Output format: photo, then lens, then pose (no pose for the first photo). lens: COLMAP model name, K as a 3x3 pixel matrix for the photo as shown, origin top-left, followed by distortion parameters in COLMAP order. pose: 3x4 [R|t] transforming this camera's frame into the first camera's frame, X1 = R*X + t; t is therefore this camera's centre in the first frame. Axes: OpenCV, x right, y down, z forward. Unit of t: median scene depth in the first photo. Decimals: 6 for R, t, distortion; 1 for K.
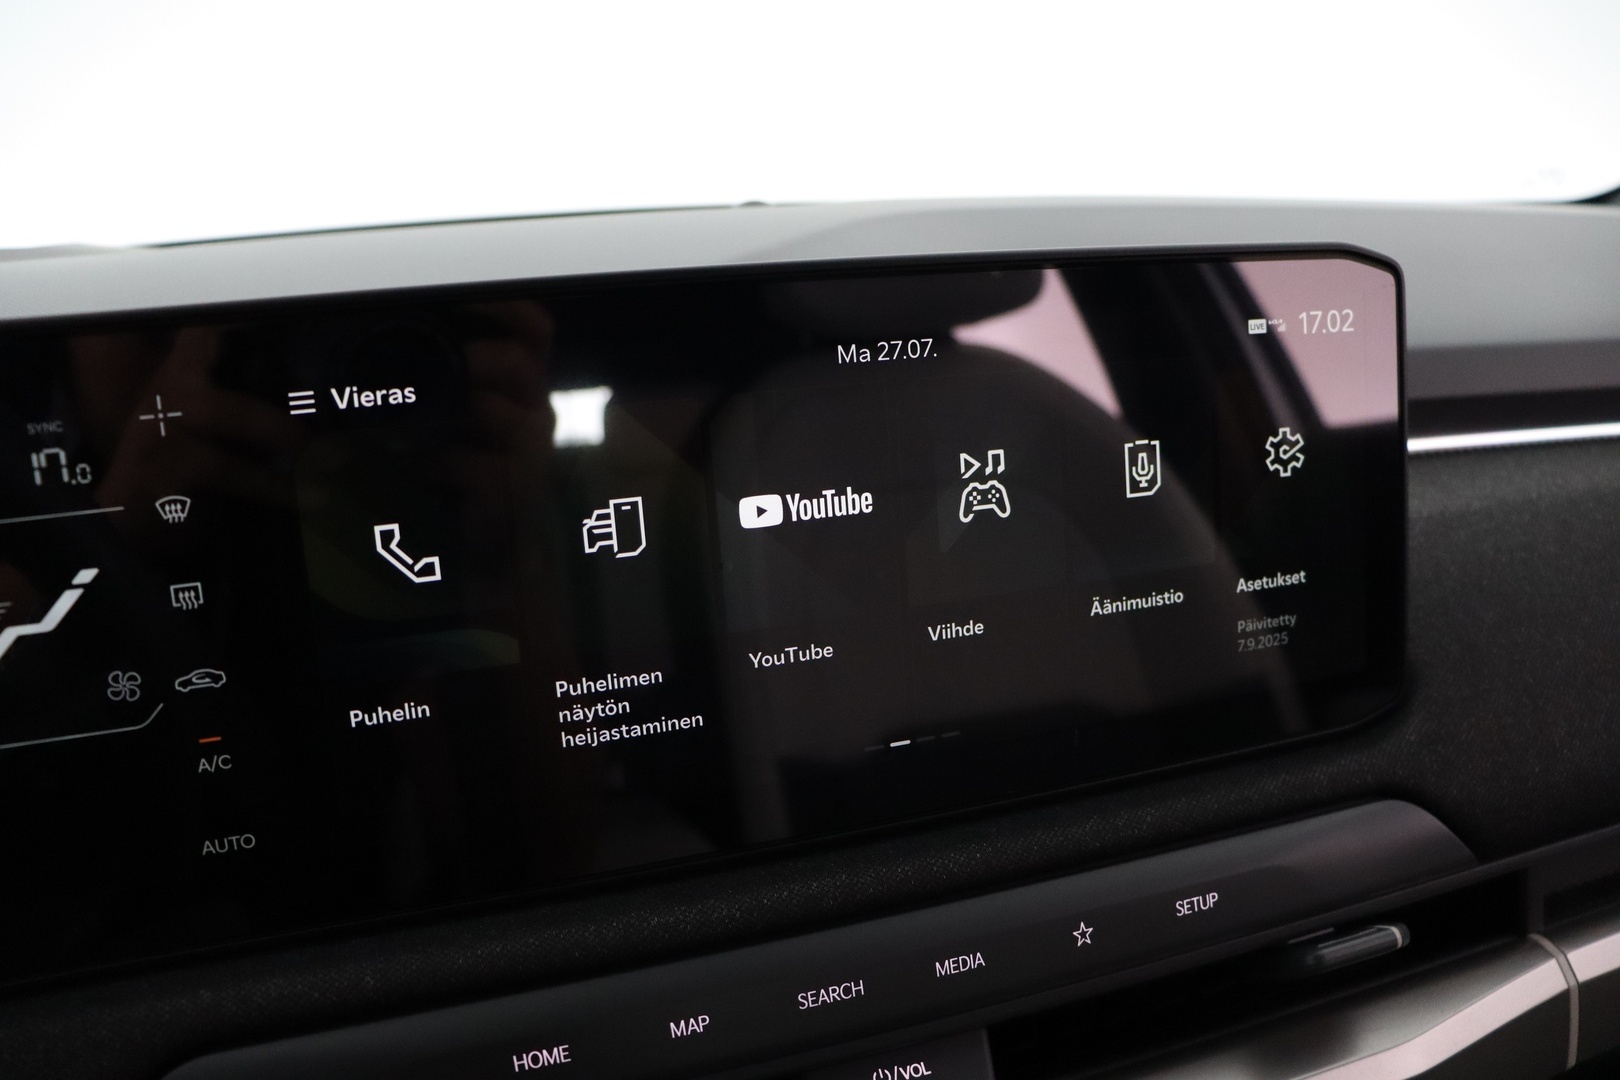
lens RADIAL K [[1376.0, 0, 803.8], [0, 1376.0, 549.7], [0, 0, 1]] dist [-0.190878, 0.140428]
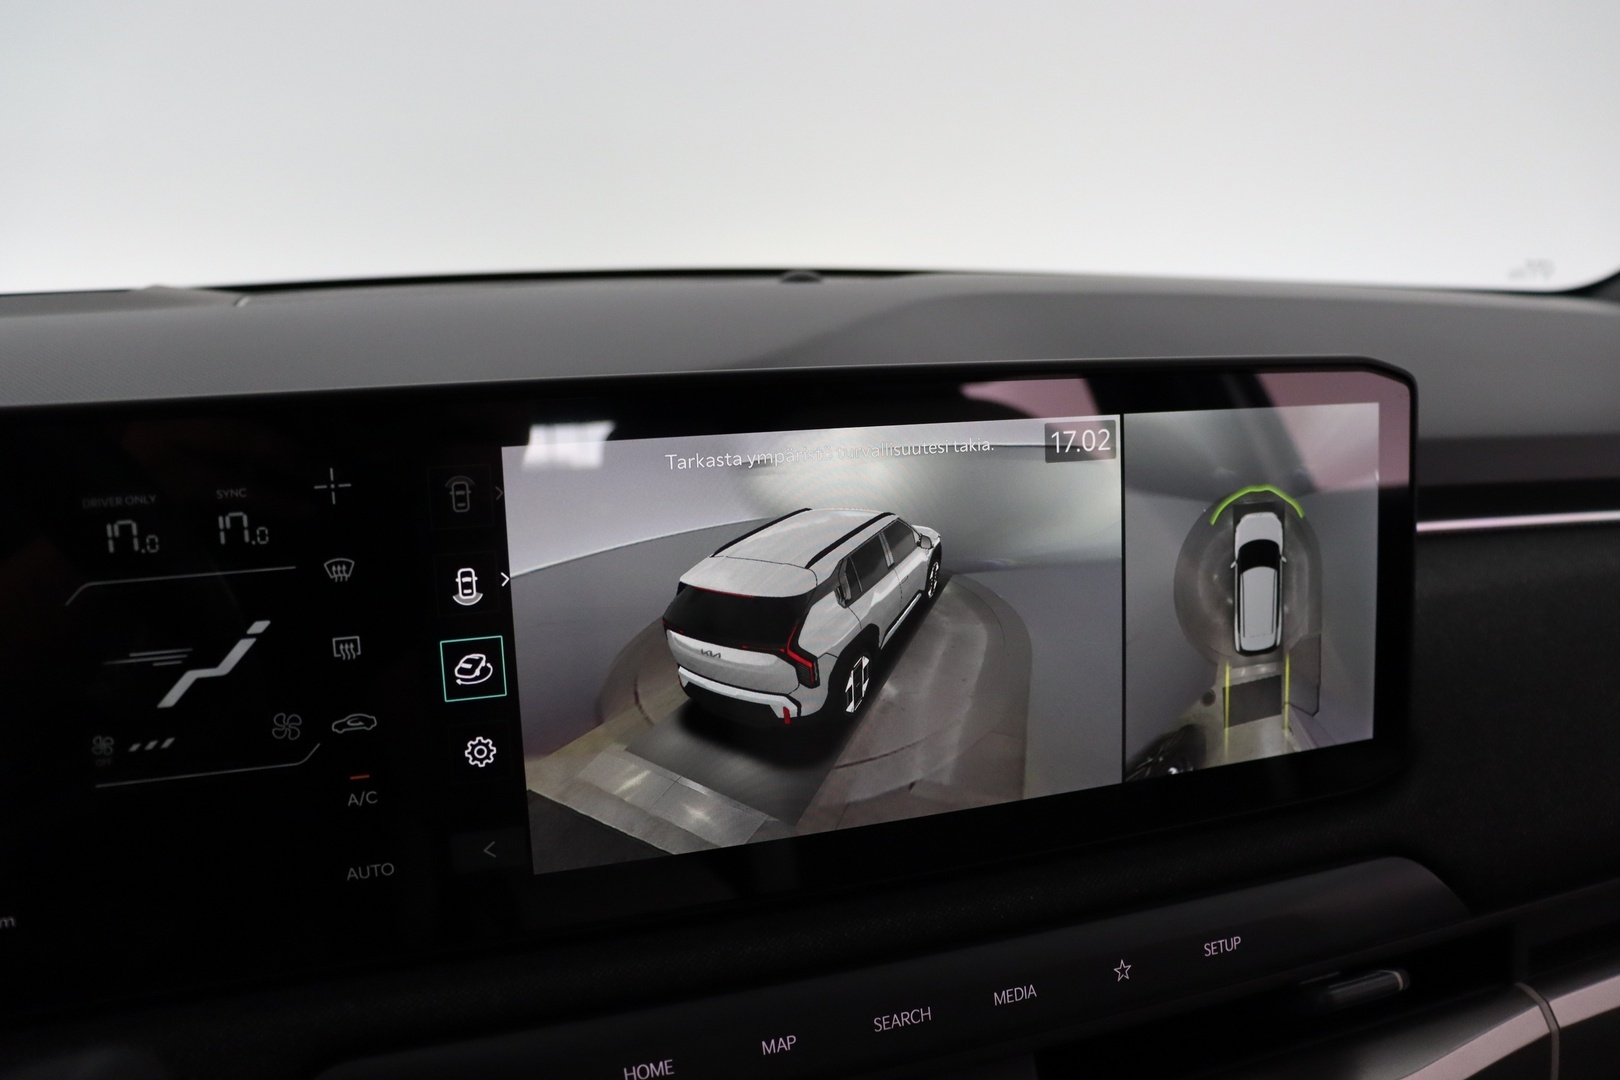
lens RADIAL K [[1376.0, 0, 809.3], [0, 1376.0, 536.5], [0, 0, 1]] dist [-0.190878, 0.140428]
pose [[0.999252, 0.033782, 0.018800, -0.086941], [-0.033083, 0.998791, -0.036363, -0.025773], [-0.020005, 0.035713, 0.999162, -0.120392]]
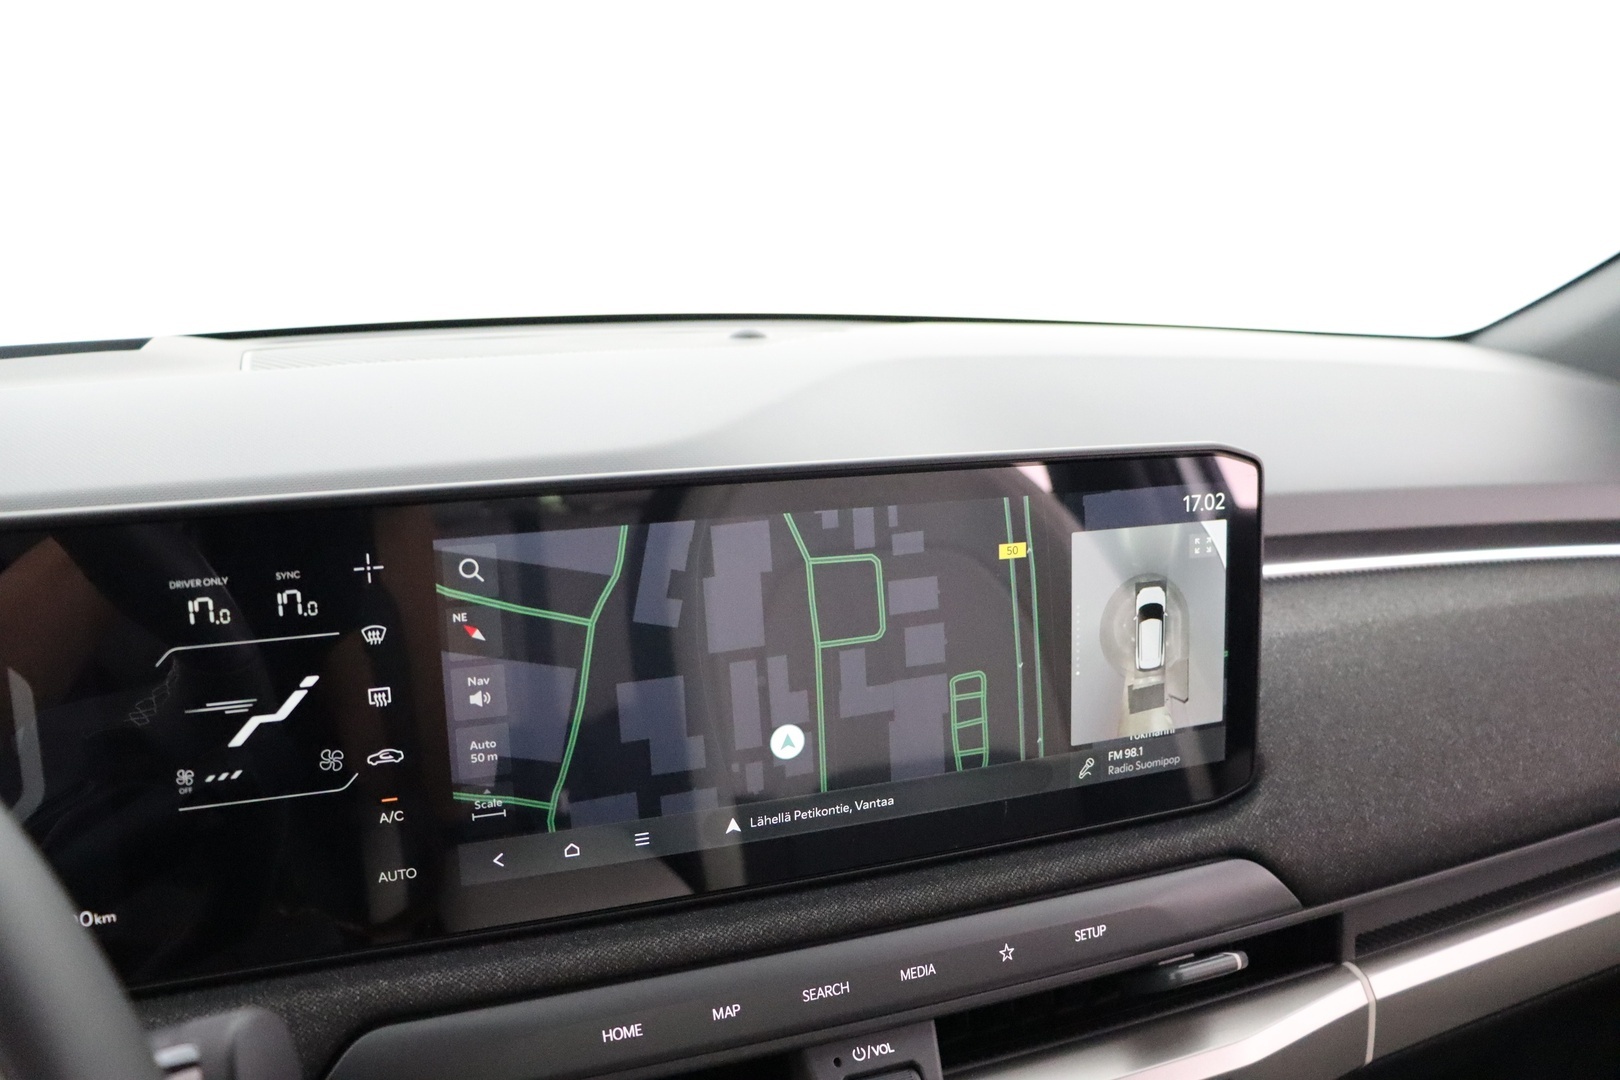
lens RADIAL K [[1376.0, 0, 813.1], [0, 1376.0, 550.3], [0, 0, 1]] dist [-0.190878, 0.140428]
pose [[0.997559, 0.037677, 0.058798, -0.087369], [-0.036666, 0.999162, -0.018184, -0.093733], [-0.059434, 0.015984, 0.998104, -0.374214]]
